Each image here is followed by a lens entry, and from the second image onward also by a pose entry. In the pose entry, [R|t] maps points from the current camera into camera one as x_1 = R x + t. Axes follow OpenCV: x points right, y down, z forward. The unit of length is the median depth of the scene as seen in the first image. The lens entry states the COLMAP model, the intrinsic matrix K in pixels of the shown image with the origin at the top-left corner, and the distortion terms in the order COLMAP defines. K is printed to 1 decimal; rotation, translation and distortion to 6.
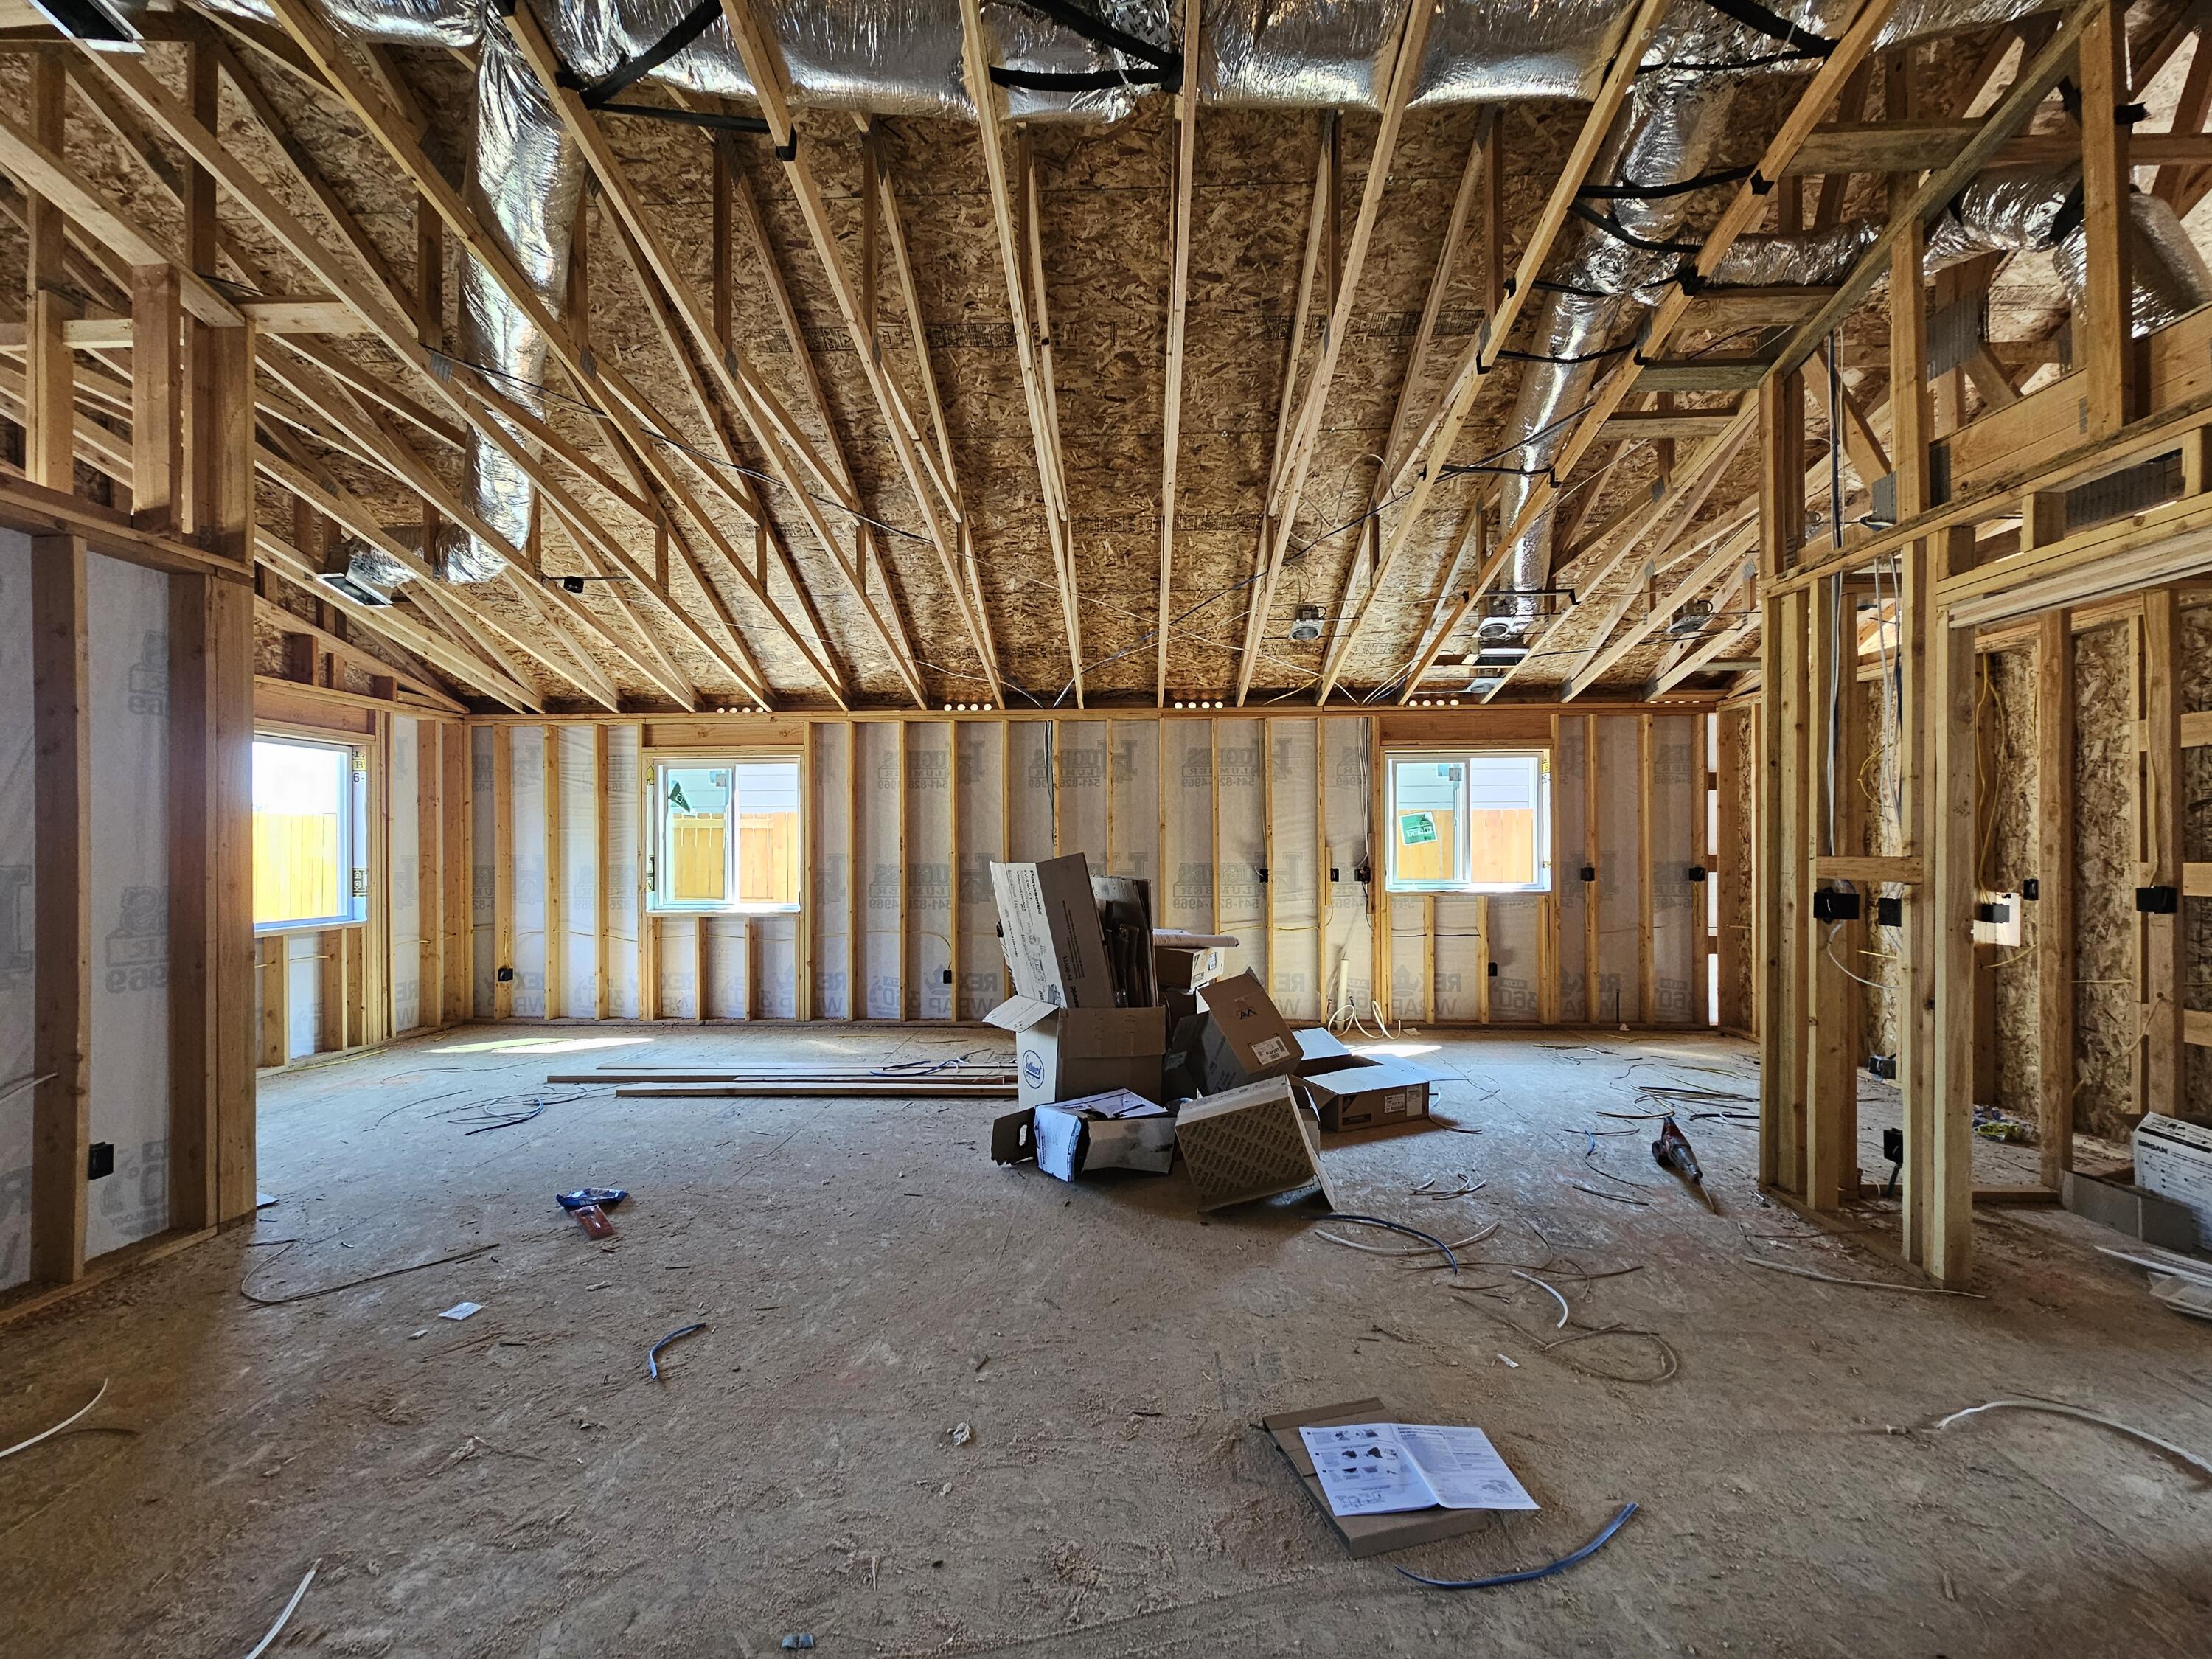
lens RADIAL K [[903.2, 0, 1101.7], [0, 903.2, 847.7], [0, 0, 1]] dist [-0.001207, -0.000119]
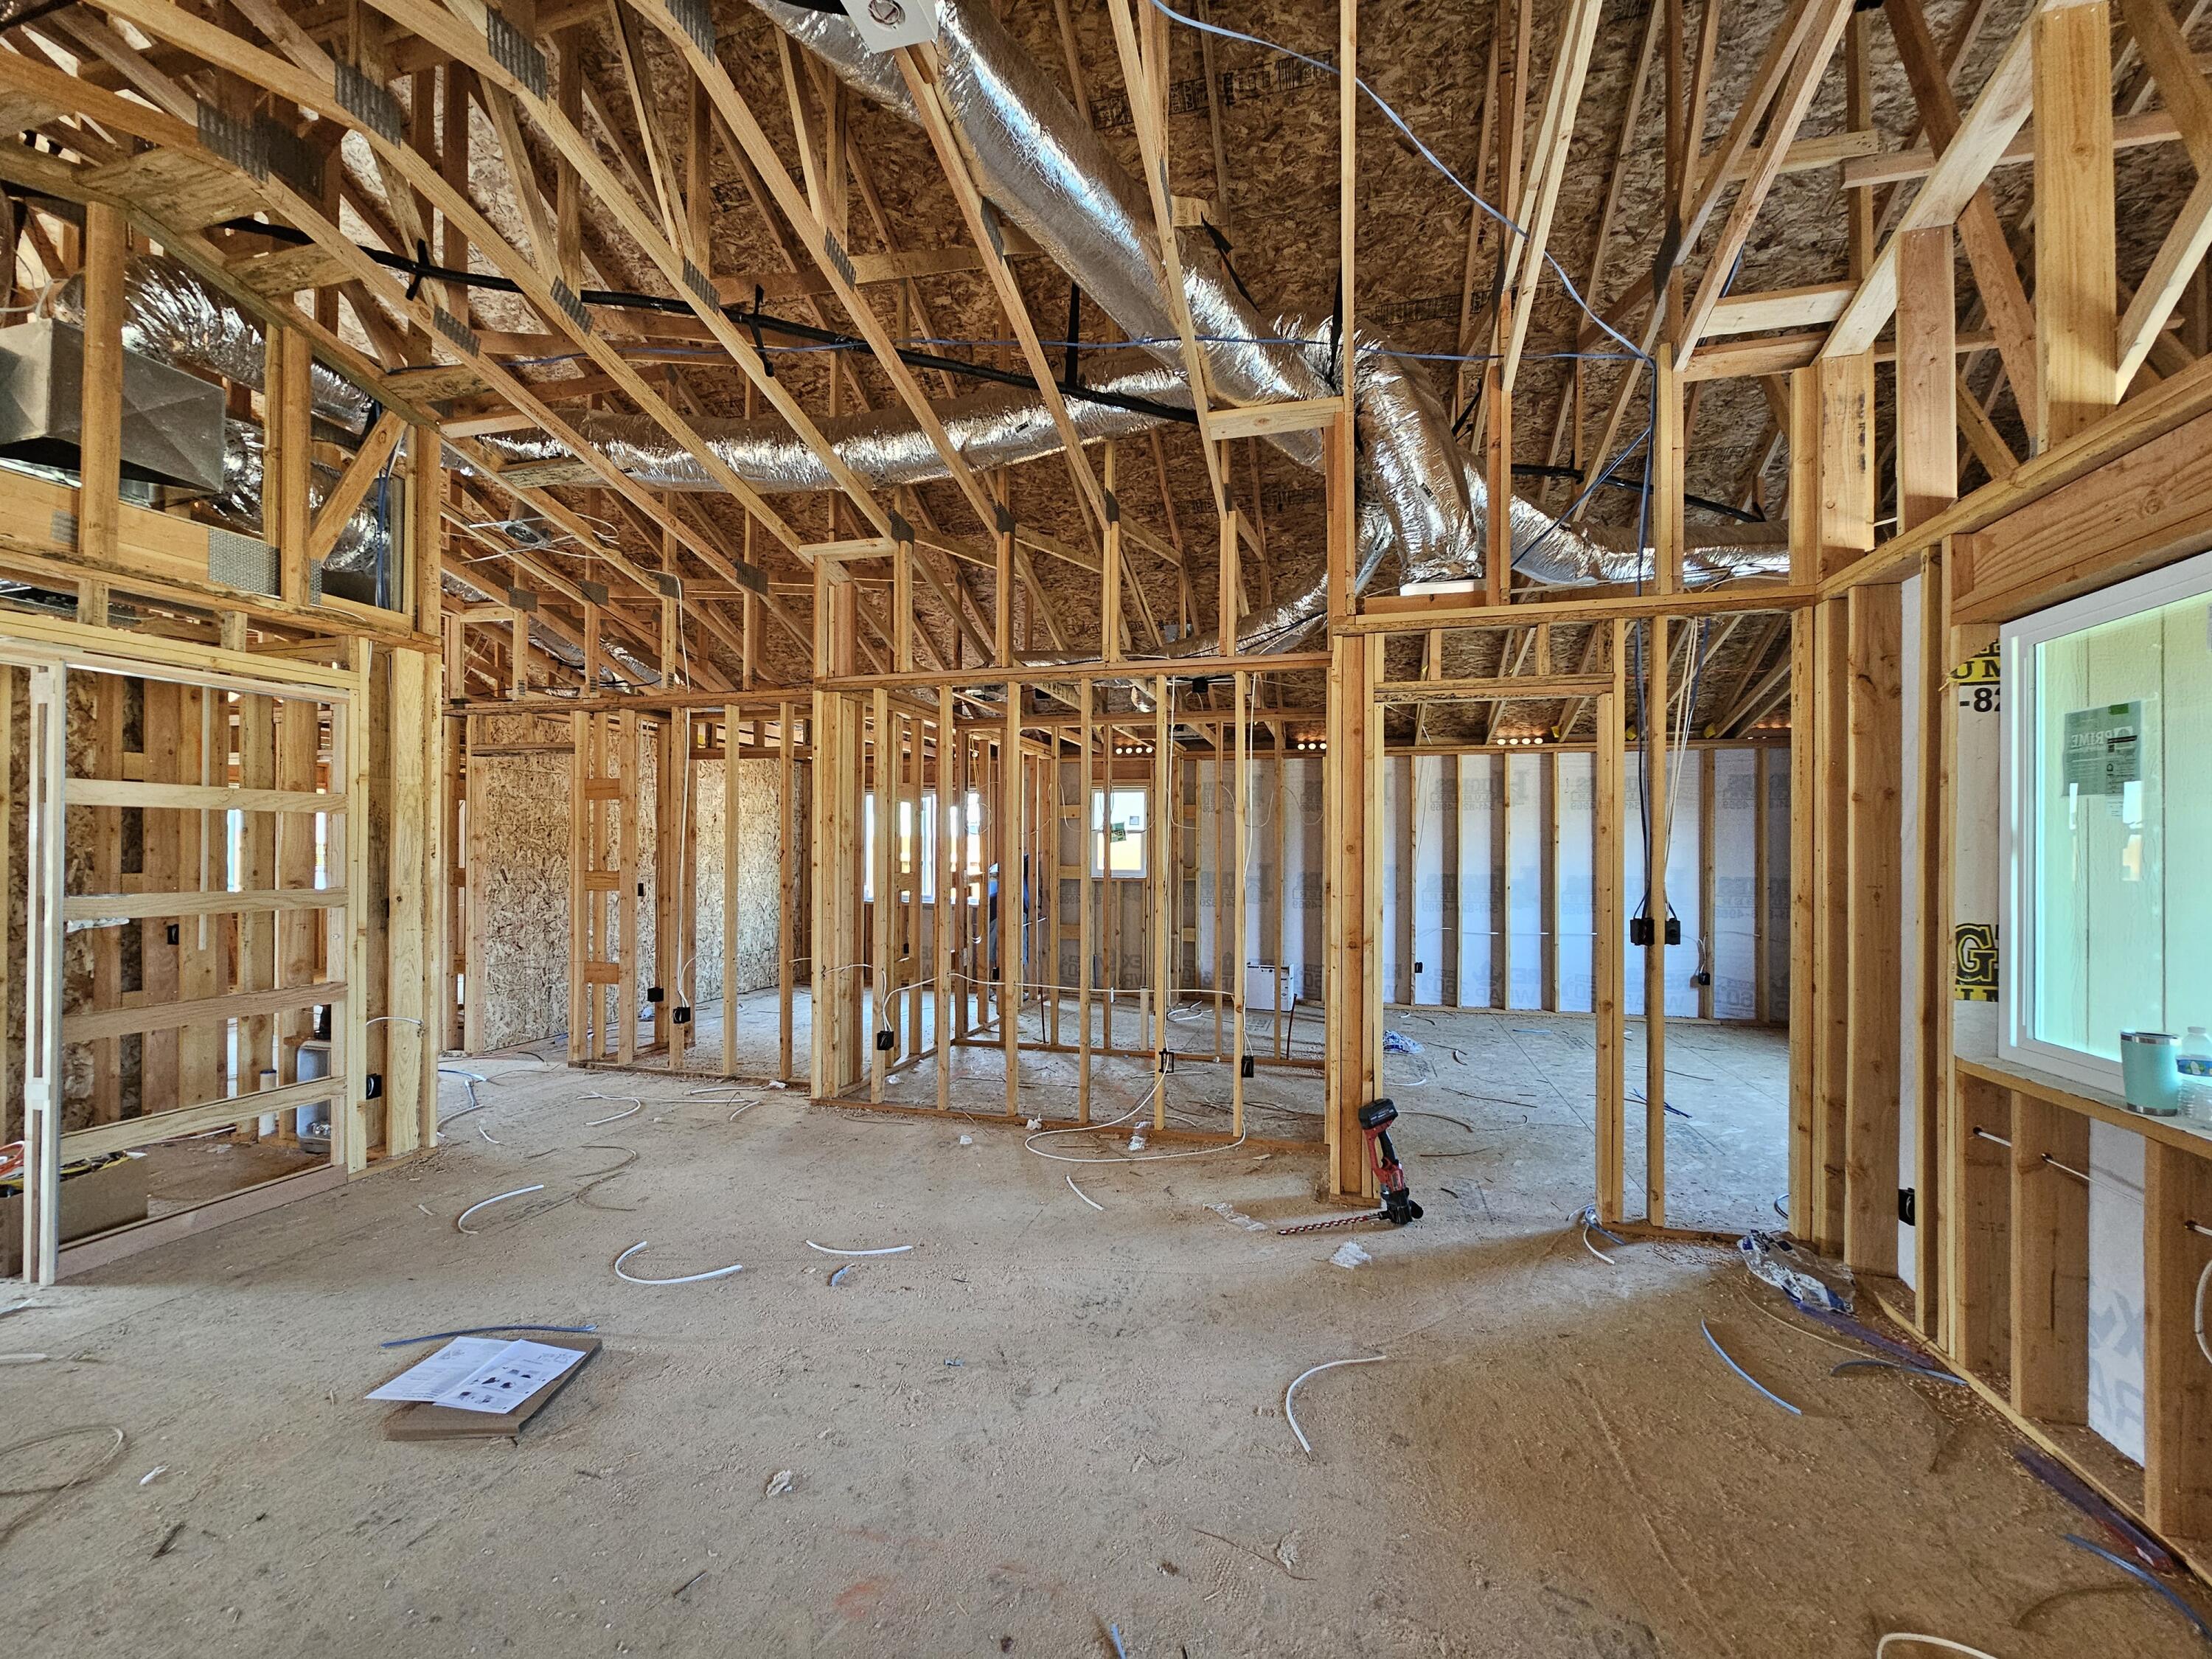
lens RADIAL K [[903.2, 0, 1101.7], [0, 903.2, 847.7], [0, 0, 1]] dist [-0.001207, -0.000119]
pose [[-0.972596, -0.000298, 0.232500, -0.243656], [-0.002699, 0.999946, -0.010009, -0.005782], [-0.232484, -0.010363, -0.972545, 0.640820]]
